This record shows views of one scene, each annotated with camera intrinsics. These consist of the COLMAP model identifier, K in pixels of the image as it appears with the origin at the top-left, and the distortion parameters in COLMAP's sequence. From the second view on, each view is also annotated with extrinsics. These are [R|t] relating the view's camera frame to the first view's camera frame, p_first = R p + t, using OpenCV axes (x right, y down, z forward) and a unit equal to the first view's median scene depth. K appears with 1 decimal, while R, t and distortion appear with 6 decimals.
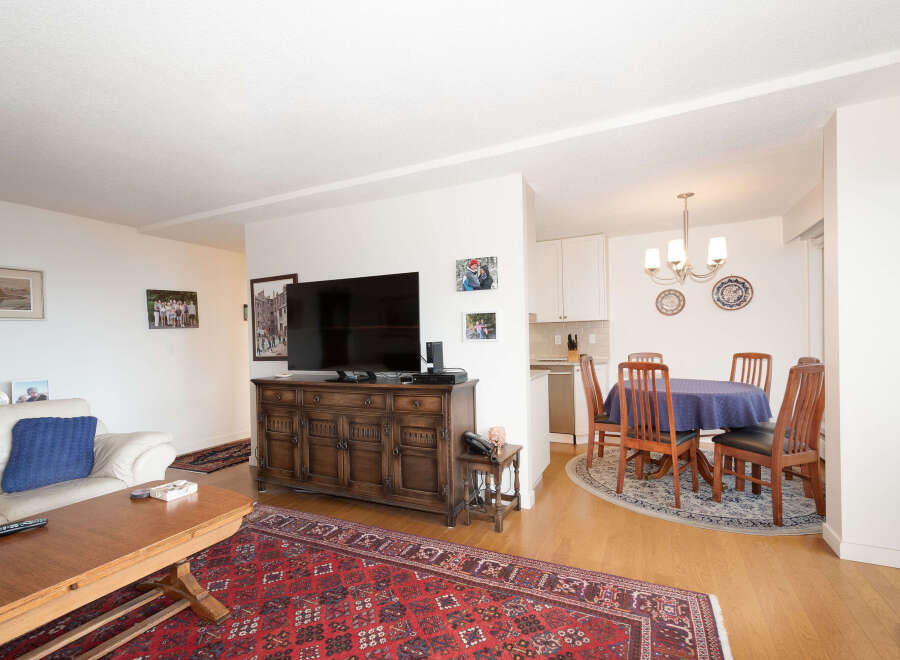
lens RADIAL K [[436.8, 0, 439.3], [0, 436.8, 340.2], [0, 0, 1]] dist [0.005296, 0.000150]
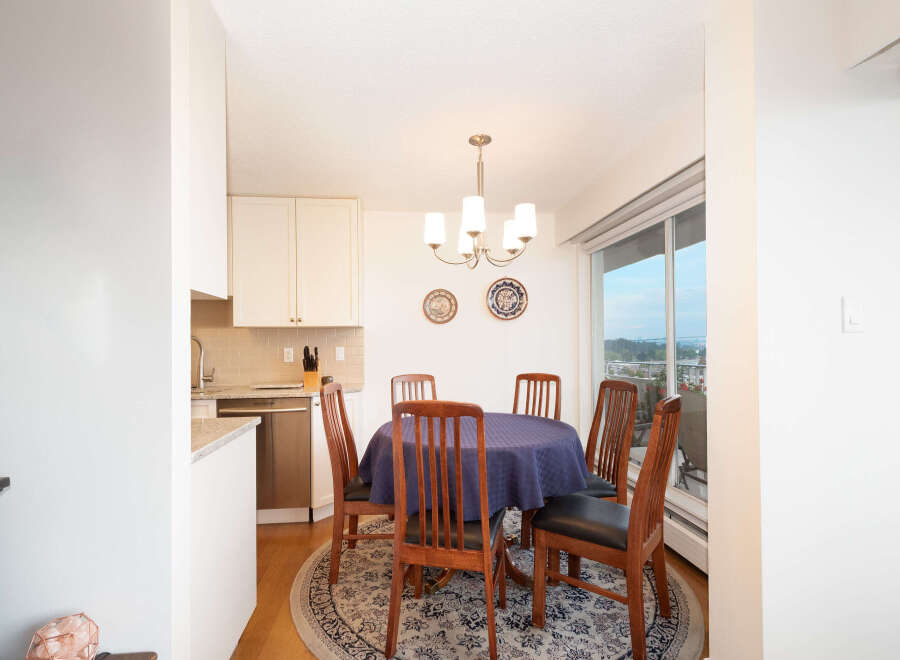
lens RADIAL K [[436.8, 0, 439.3], [0, 436.8, 340.2], [0, 0, 1]] dist [0.005296, 0.000150]
pose [[0.841910, 0.023202, 0.539119, 0.136799], [-0.006529, 0.999440, -0.032818, -0.003691], [-0.539579, 0.024110, 0.841590, 0.415505]]
